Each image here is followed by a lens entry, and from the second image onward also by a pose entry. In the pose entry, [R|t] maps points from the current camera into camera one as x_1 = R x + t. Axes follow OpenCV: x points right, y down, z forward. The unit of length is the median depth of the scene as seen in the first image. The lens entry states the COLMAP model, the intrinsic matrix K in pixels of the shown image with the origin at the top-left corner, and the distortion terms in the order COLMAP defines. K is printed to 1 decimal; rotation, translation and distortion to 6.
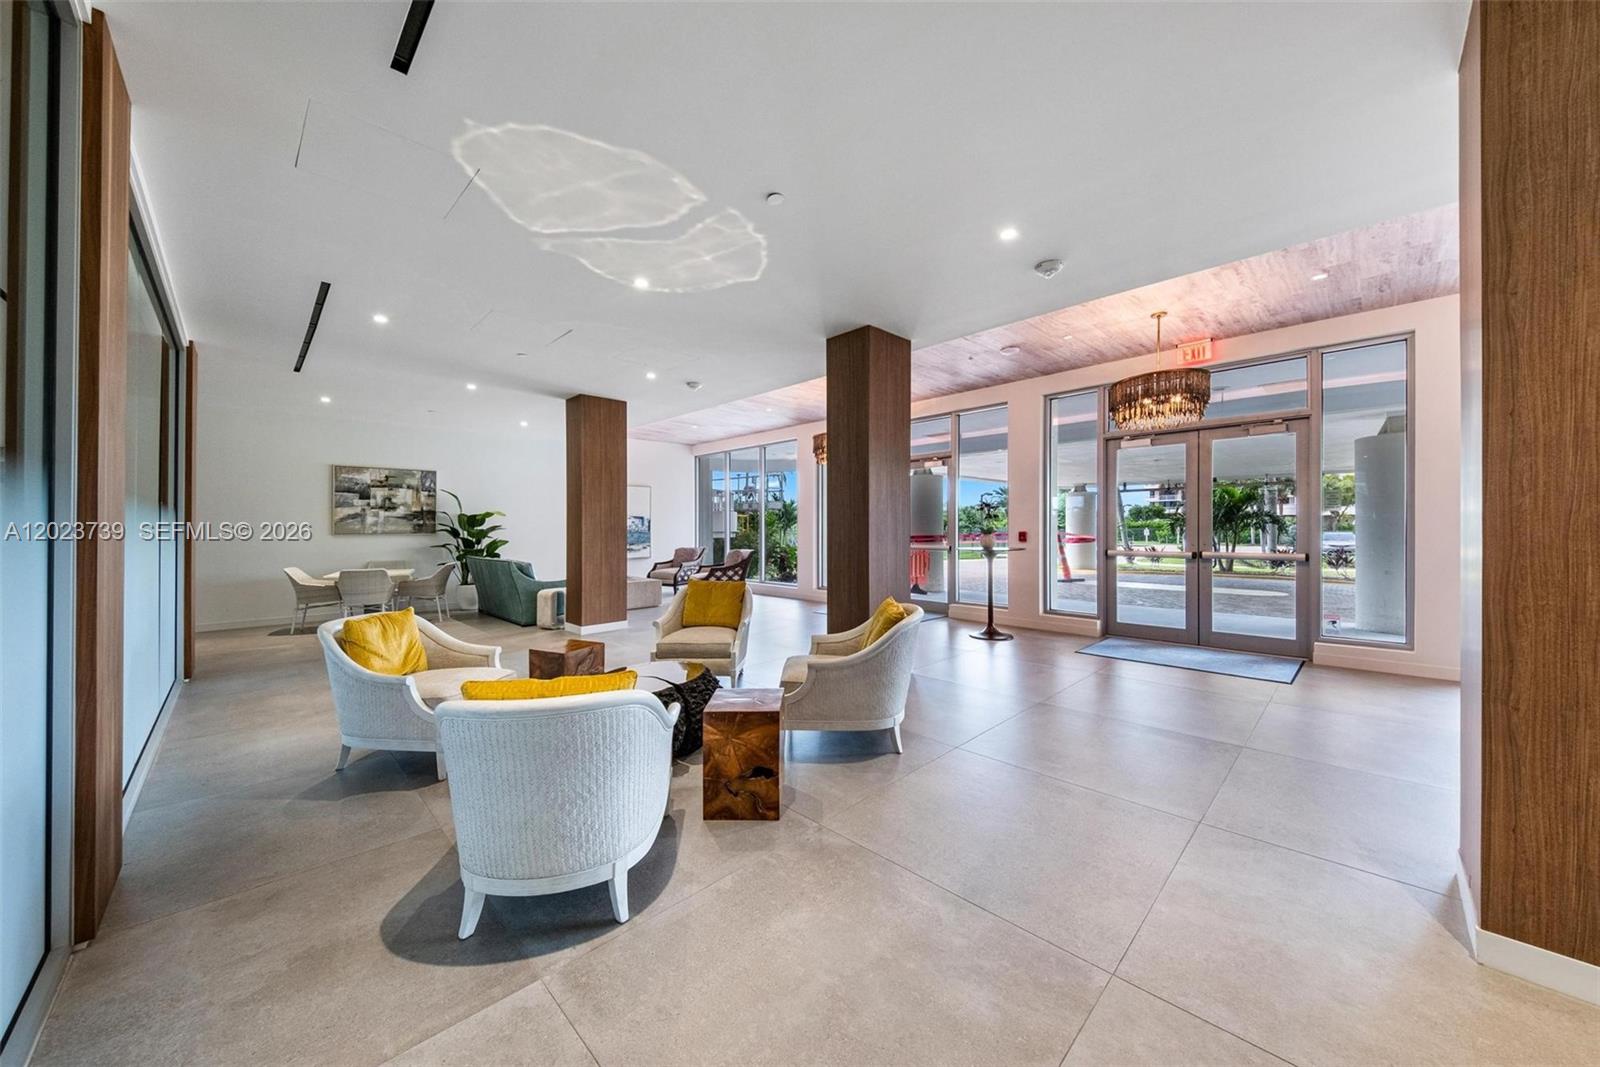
lens RADIAL K [[551.9, 0, 799.8], [0, 551.9, 525.9], [0, 0, 1]] dist [0.015596, -0.010067]
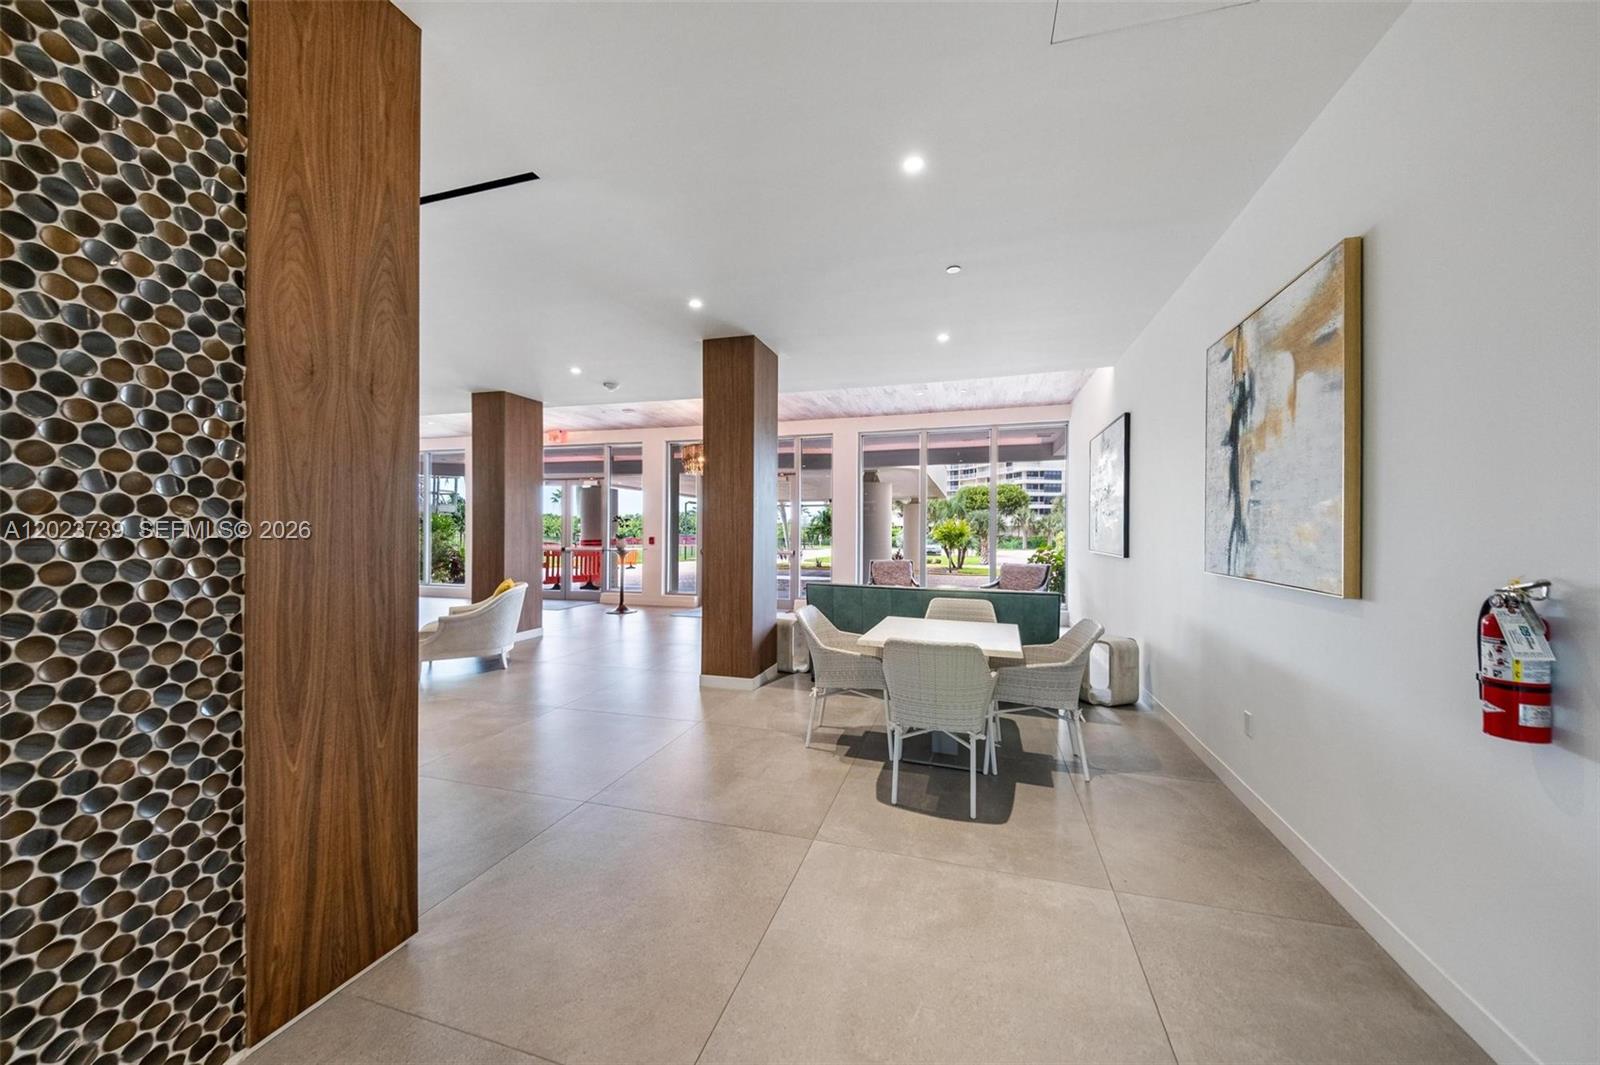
lens RADIAL K [[551.9, 0, 799.8], [0, 551.9, 524.9], [0, 0, 1]] dist [0.015596, -0.010067]
pose [[0.880459, 0.005135, 0.474094, 0.066862], [0.000167, 0.999938, -0.011140, -0.000940], [-0.474121, 0.009887, 0.880404, -0.350877]]
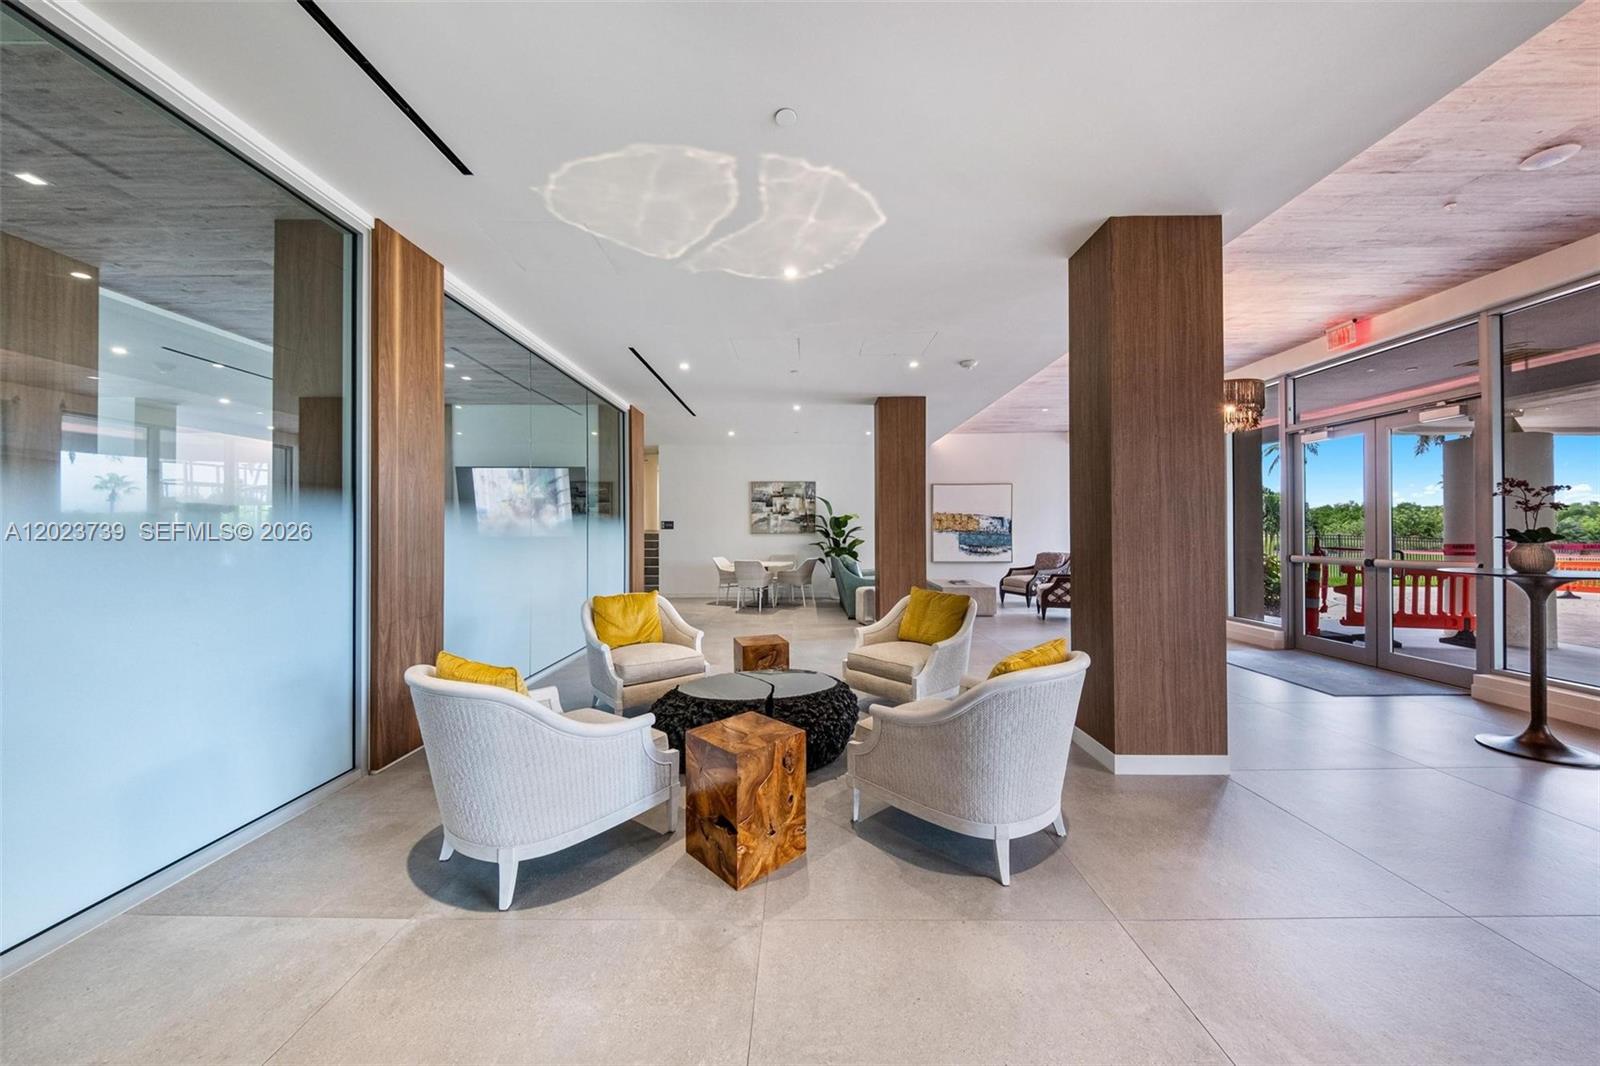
lens RADIAL K [[551.9, 0, 799.8], [0, 551.9, 525.4], [0, 0, 1]] dist [0.015596, -0.010067]
pose [[0.700595, -0.003118, -0.713552, 0.195138], [-0.000315, 0.999989, -0.004678, 0.001876], [0.713559, 0.003502, 0.700587, 0.163551]]
